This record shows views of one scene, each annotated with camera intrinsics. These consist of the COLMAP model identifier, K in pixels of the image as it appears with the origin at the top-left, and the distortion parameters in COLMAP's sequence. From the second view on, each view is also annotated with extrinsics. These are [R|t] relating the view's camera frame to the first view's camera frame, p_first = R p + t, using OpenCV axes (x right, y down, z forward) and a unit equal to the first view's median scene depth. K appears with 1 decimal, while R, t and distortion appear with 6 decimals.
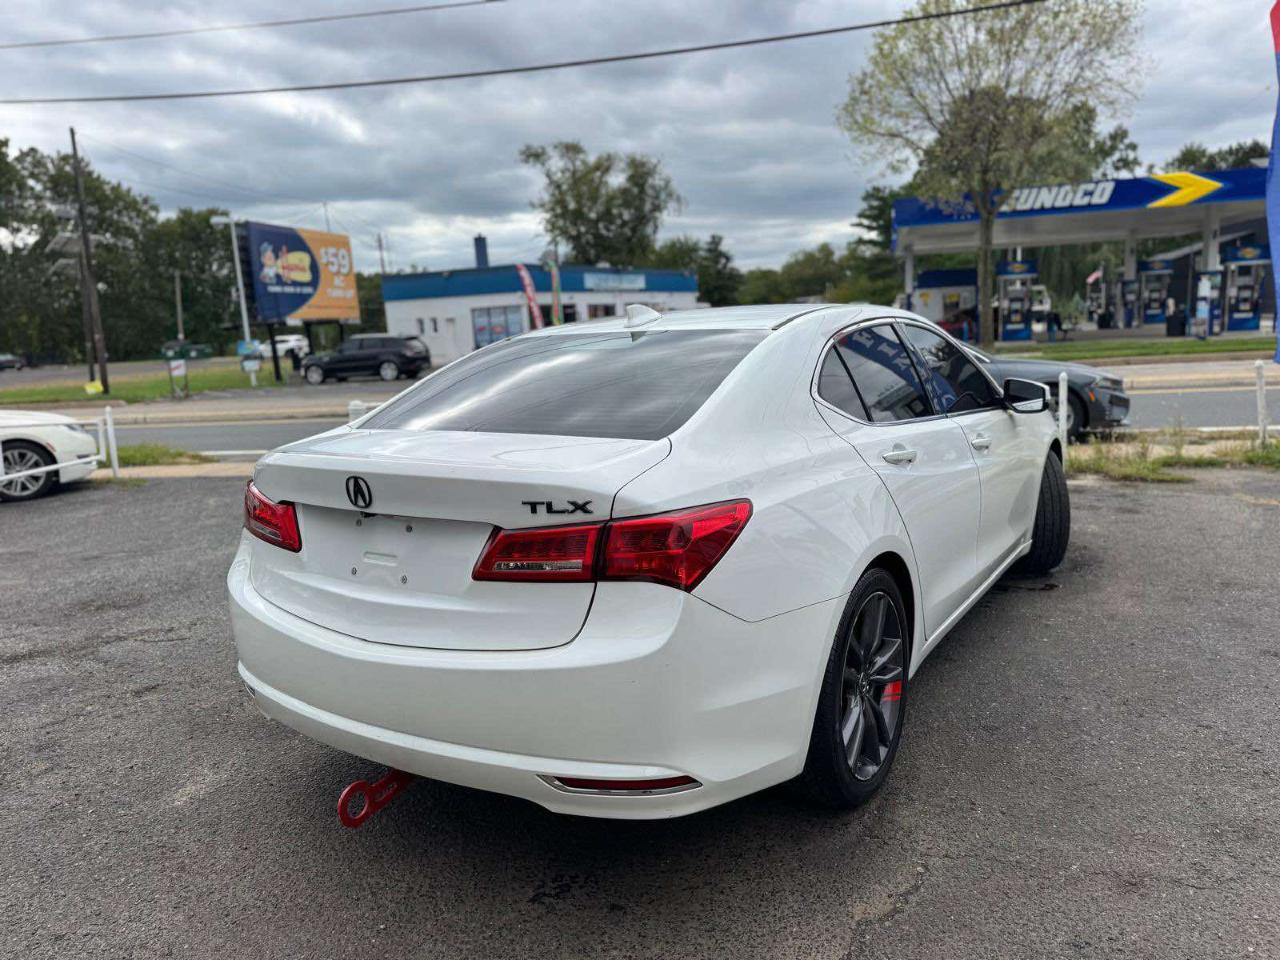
lens RADIAL K [[908.0, 0, 644.9], [0, 908.0, 486.0], [0, 0, 1]] dist [0.033402, -0.046420]
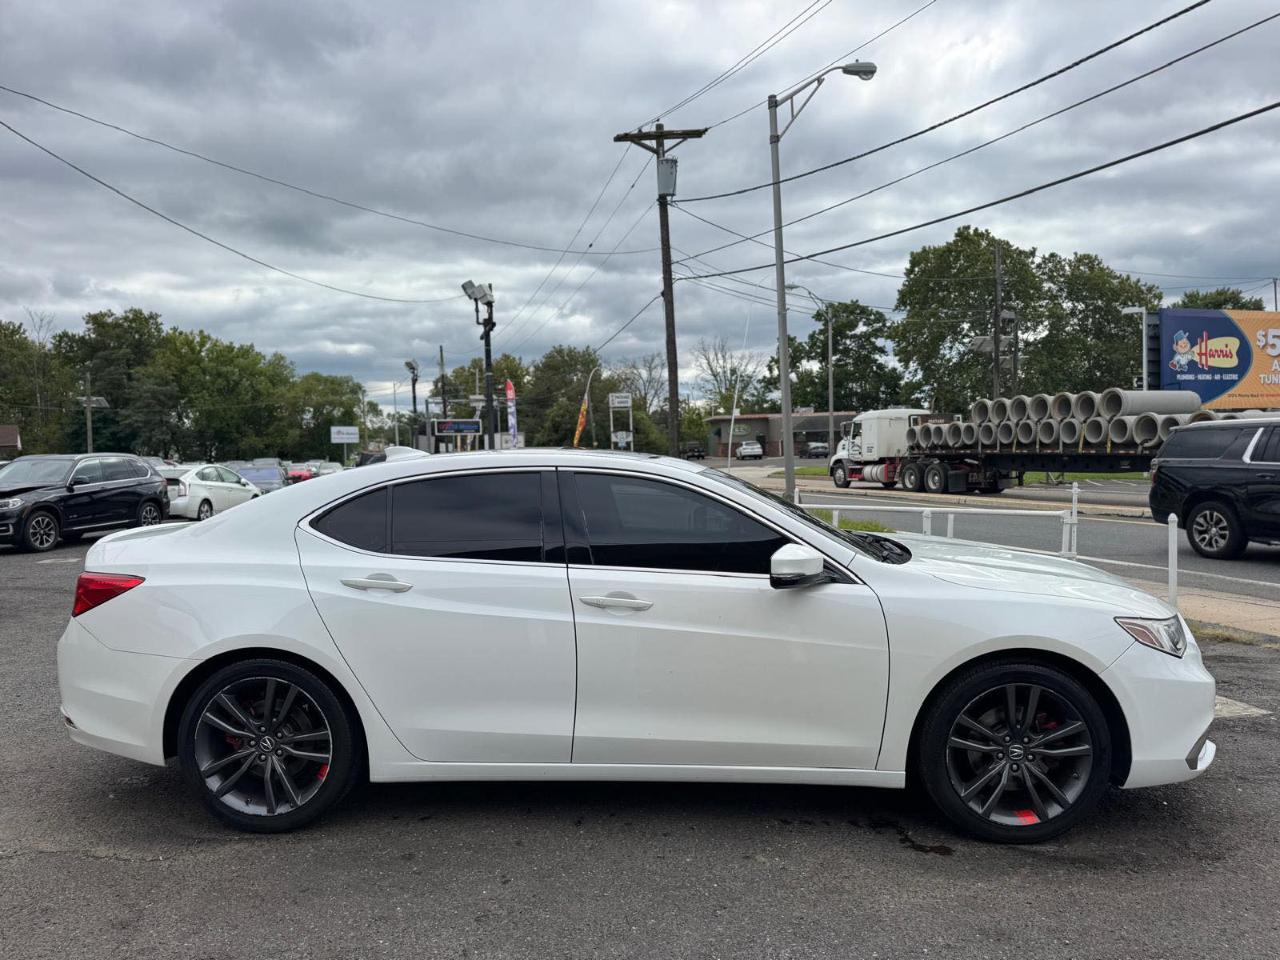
lens RADIAL K [[904.1, 0, 643.3], [0, 904.1, 490.5], [0, 0, 1]] dist [0.072209, -0.108626]
pose [[0.507941, 0.081818, -0.857497, 0.121543], [-0.152942, 0.988228, 0.003696, -0.018268], [0.847705, 0.129269, 0.514475, 0.056303]]
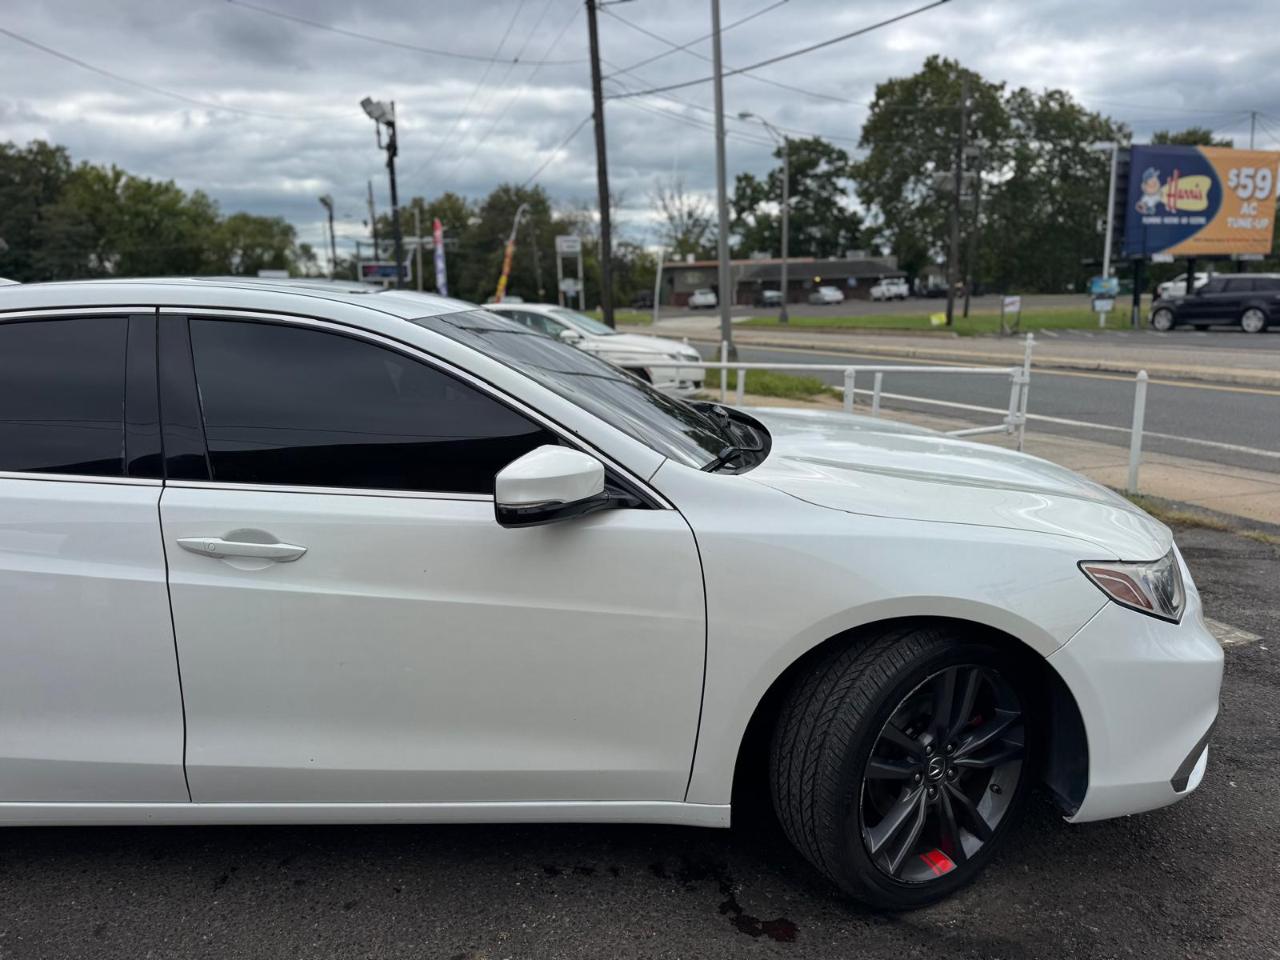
lens RADIAL K [[908.0, 0, 644.9], [0, 908.0, 486.0], [0, 0, 1]] dist [0.033402, -0.046420]
pose [[0.547313, 0.212294, -0.809555, 0.095947], [-0.153277, 0.976359, 0.152410, -0.021739], [0.822772, 0.040670, 0.566914, 0.094342]]
